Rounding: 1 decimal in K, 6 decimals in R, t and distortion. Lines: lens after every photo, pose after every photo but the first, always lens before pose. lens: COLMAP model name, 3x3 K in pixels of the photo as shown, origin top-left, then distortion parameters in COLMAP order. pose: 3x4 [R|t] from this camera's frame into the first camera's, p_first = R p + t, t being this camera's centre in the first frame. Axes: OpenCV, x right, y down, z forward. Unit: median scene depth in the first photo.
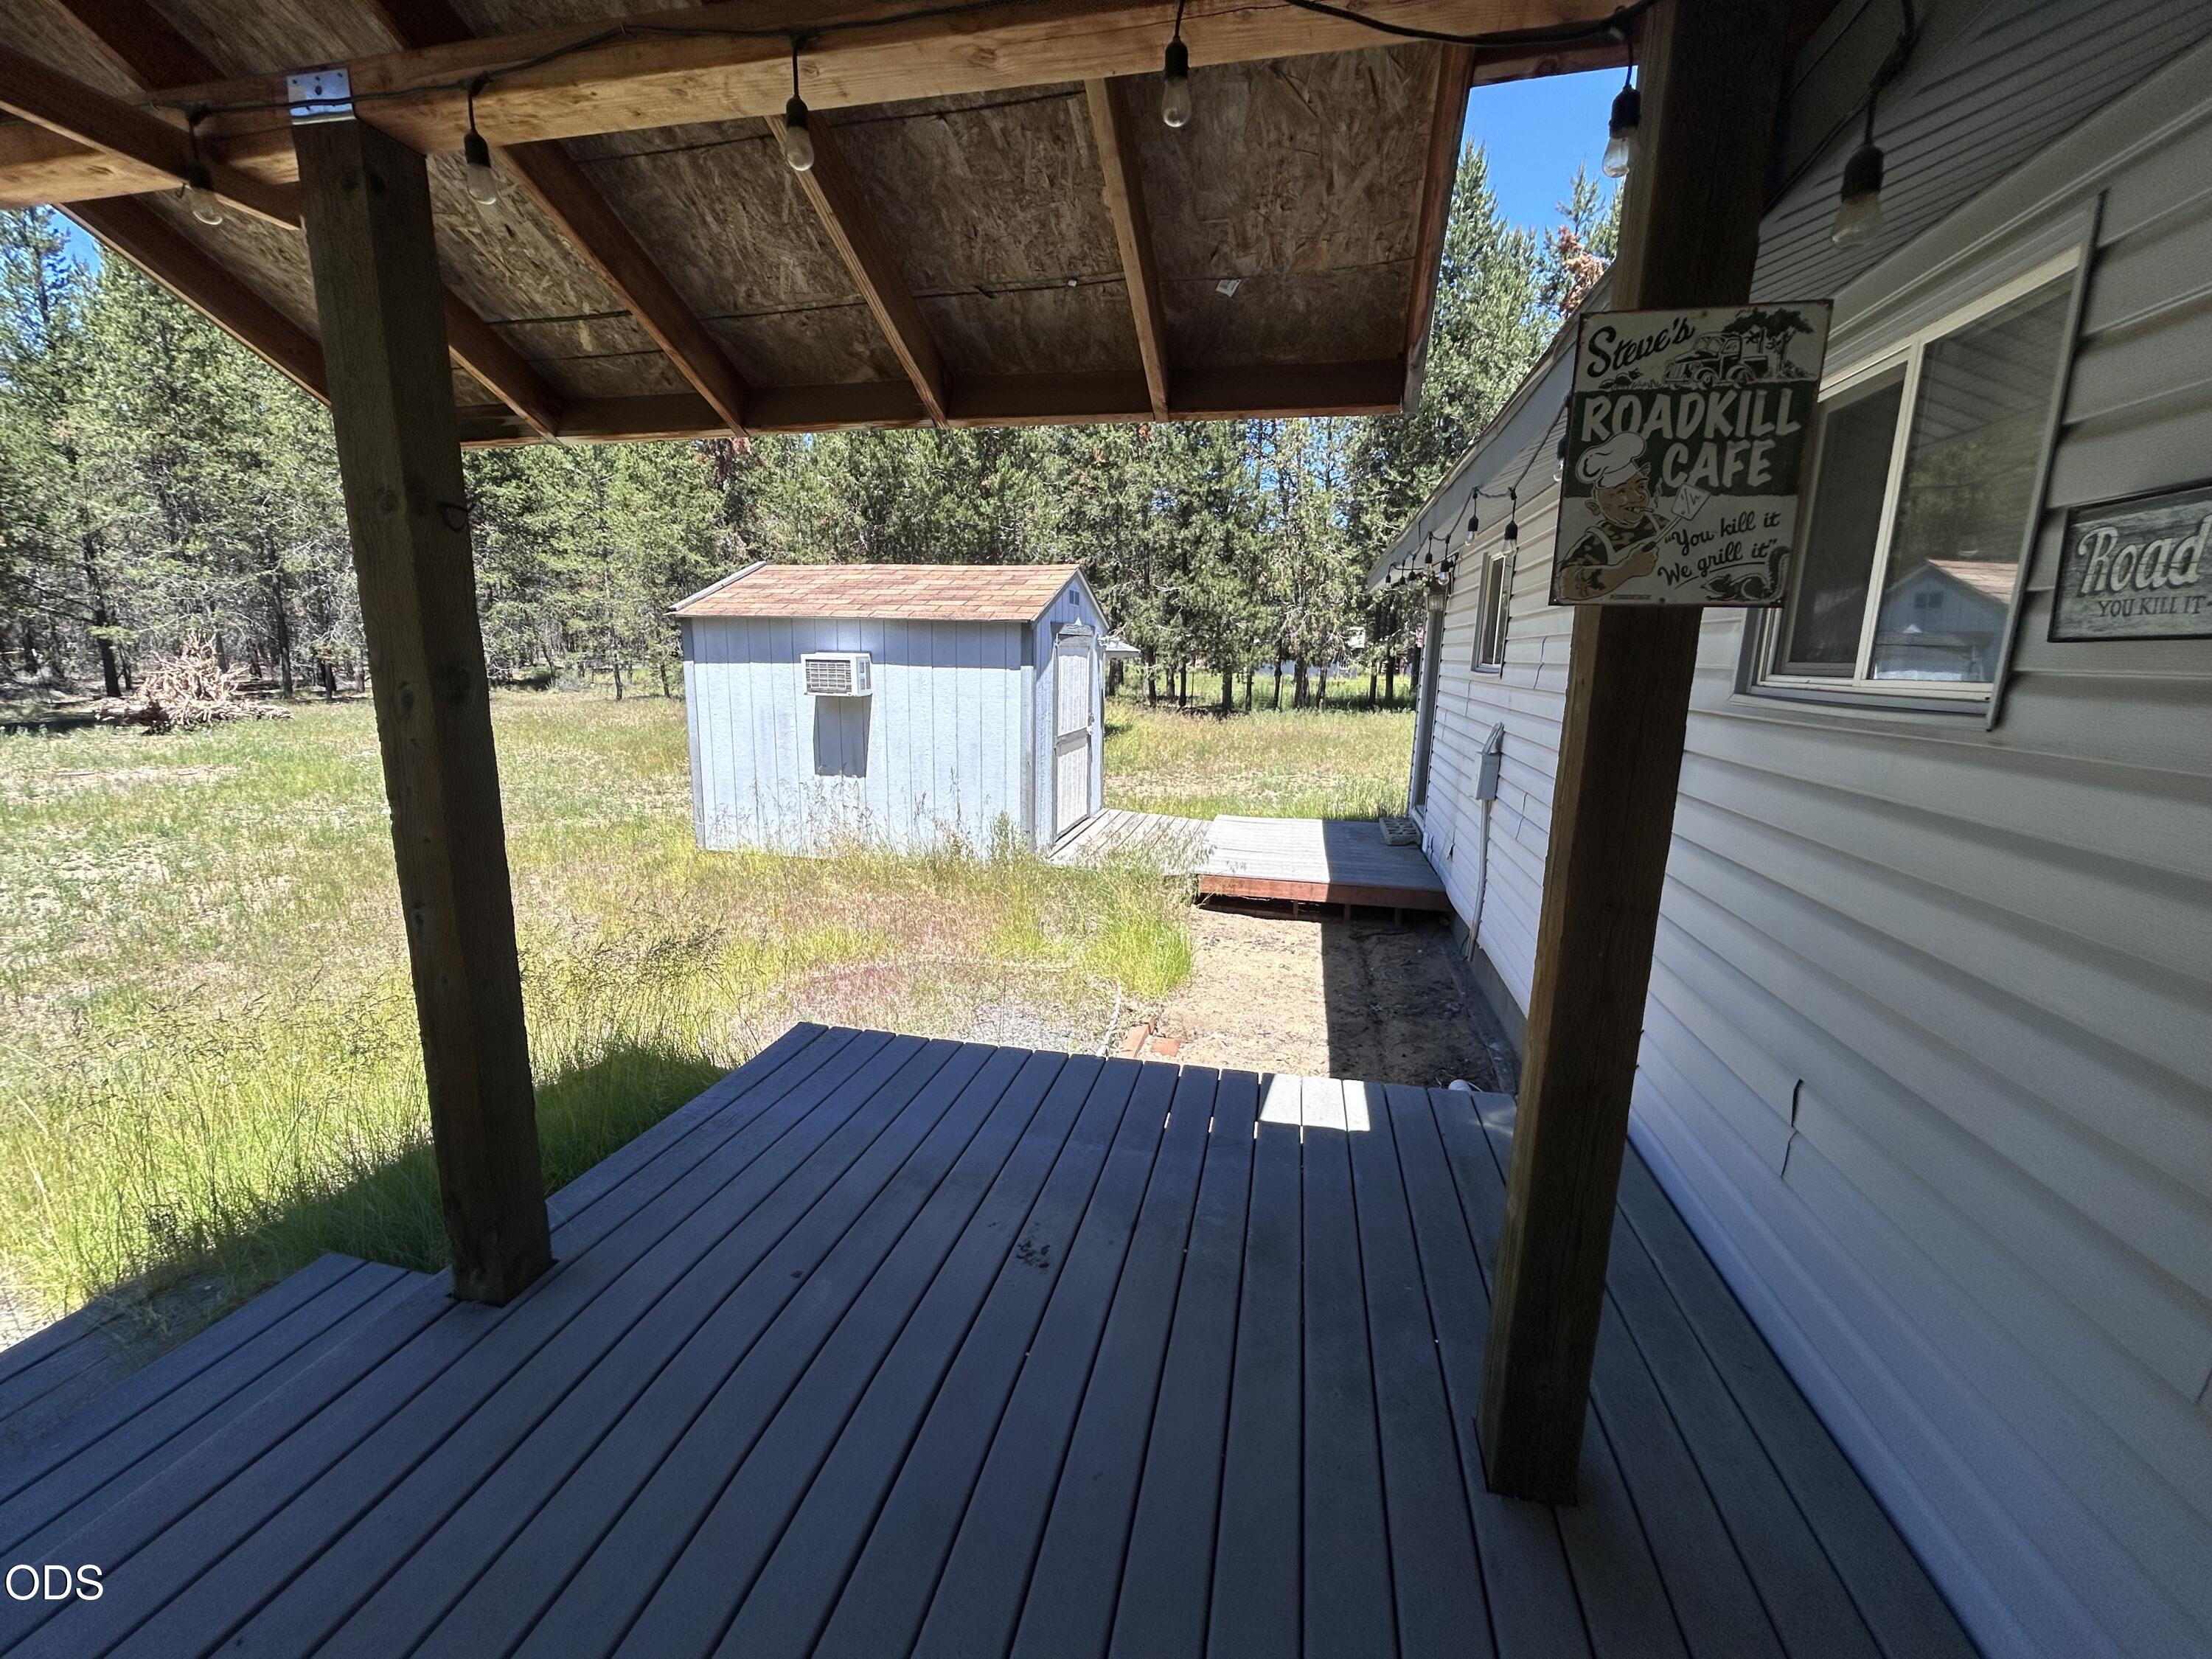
lens RADIAL K [[899.9, 0, 1102.2], [0, 899.9, 829.0], [0, 0, 1]] dist [-0.002817, 0.001826]
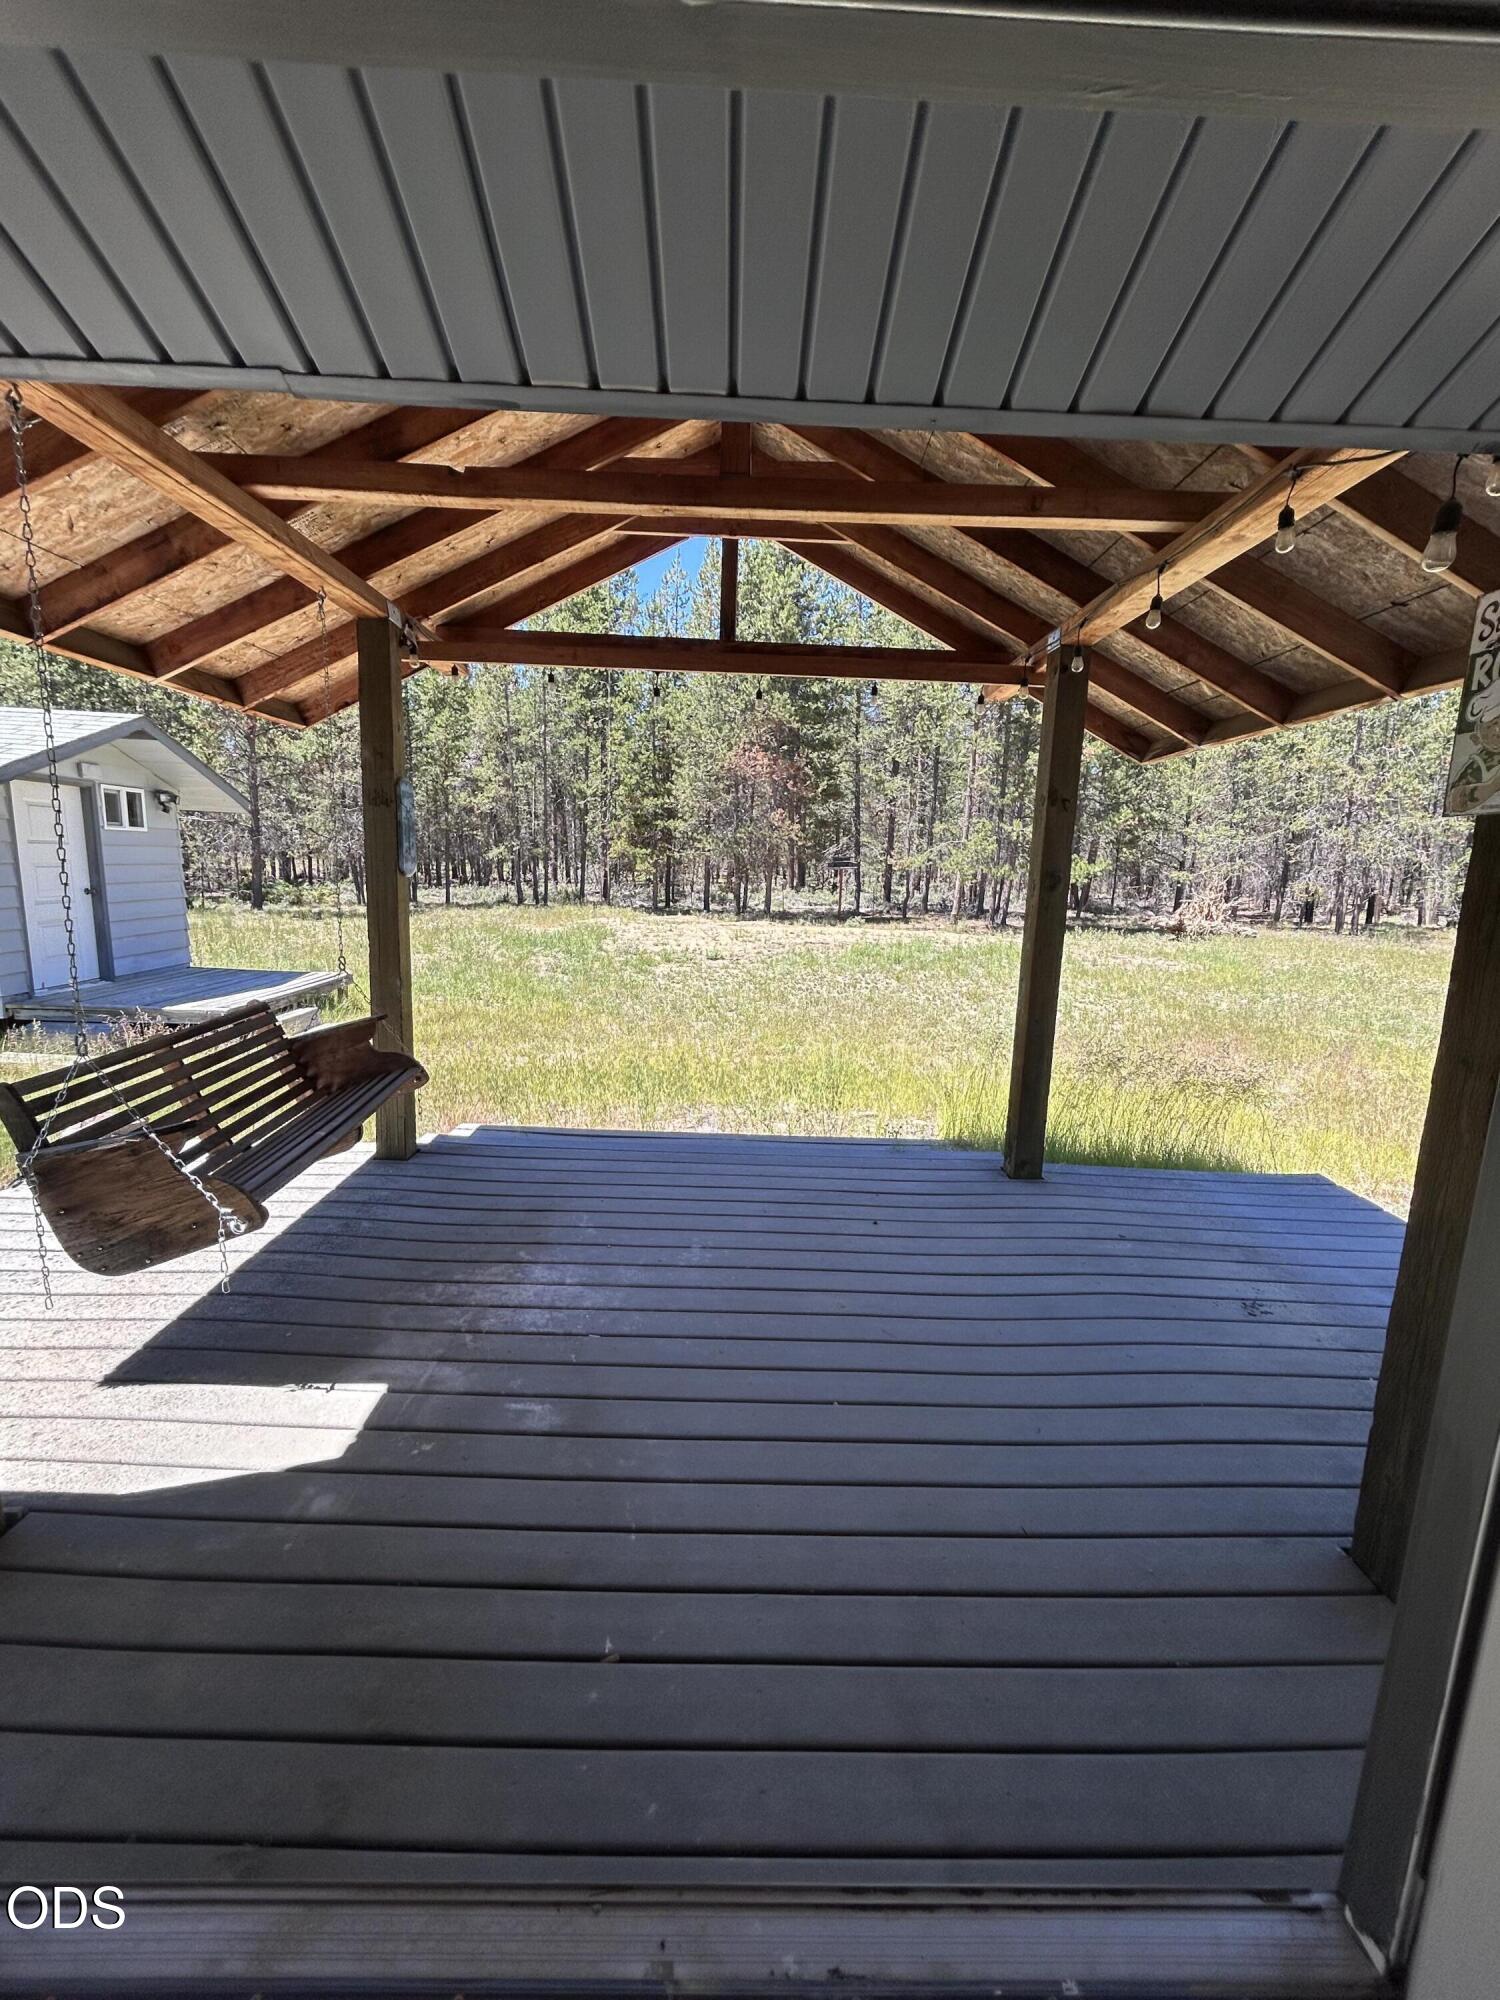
lens RADIAL K [[813.7, 0, 747.7], [0, 813.7, 1002.2], [0, 0, 1]] dist [-0.002817, 0.001826]
pose [[0.223397, 0.153176, -0.962617, 0.755784], [-0.216112, 0.970779, 0.104321, 0.054364], [0.950468, 0.184728, 0.249973, -0.101270]]
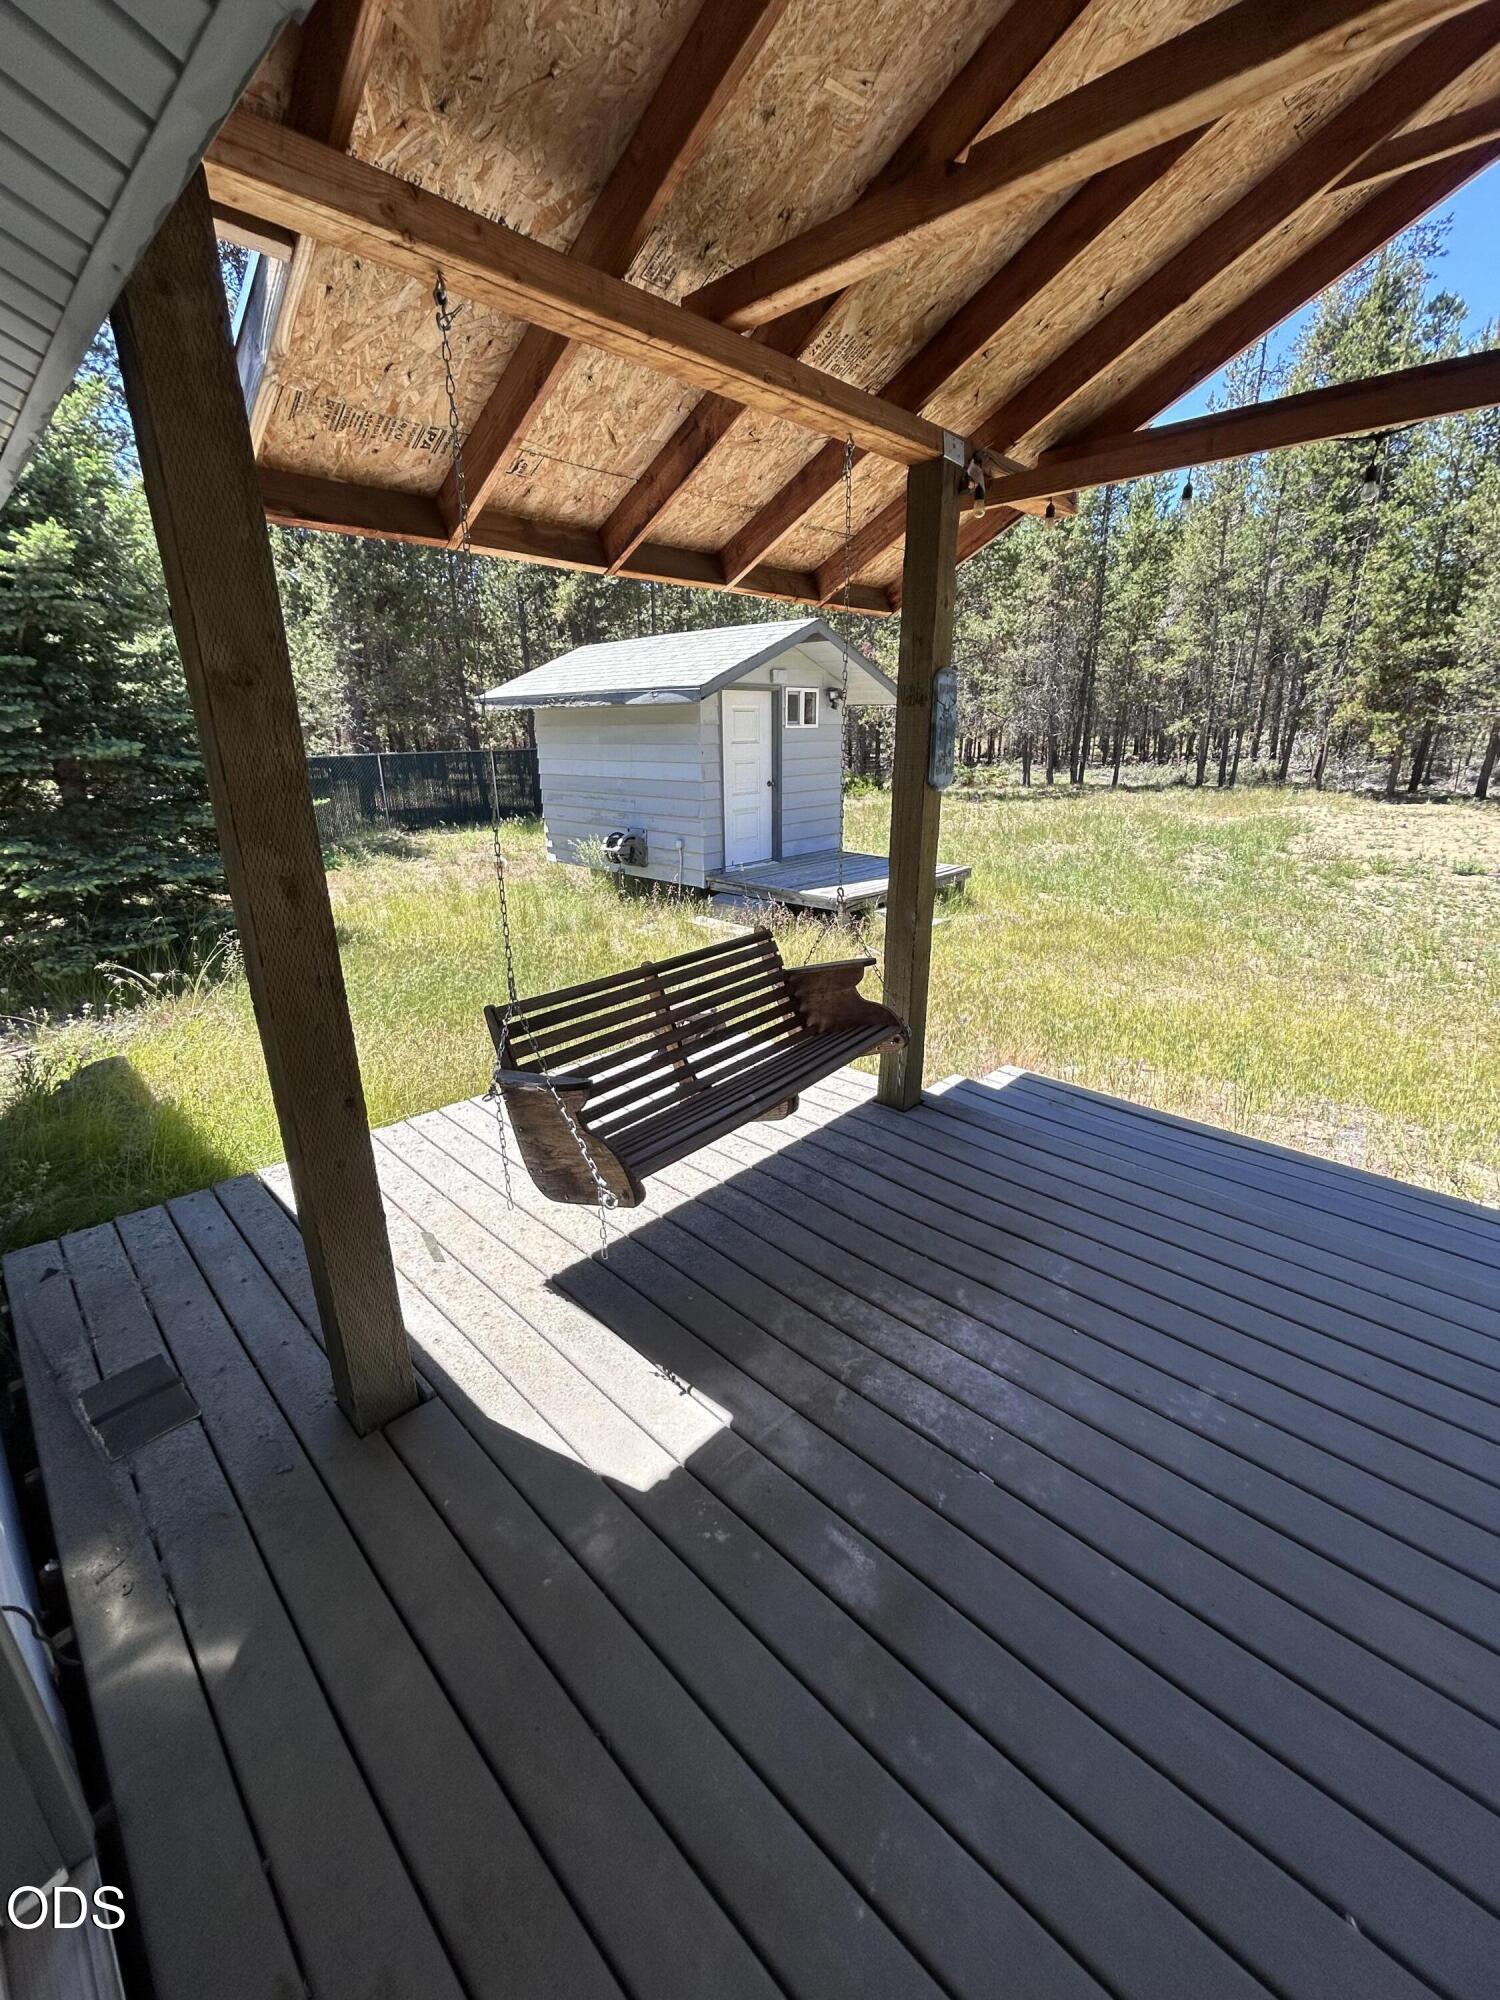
lens RADIAL K [[813.7, 0, 753.5], [0, 813.7, 1000.0], [0, 0, 1]] dist [-0.002817, 0.001826]
pose [[-0.519170, 0.257402, -0.814989, 0.409715], [-0.165035, 0.905431, 0.391099, -0.024812], [0.838585, 0.337549, -0.427592, 0.032373]]
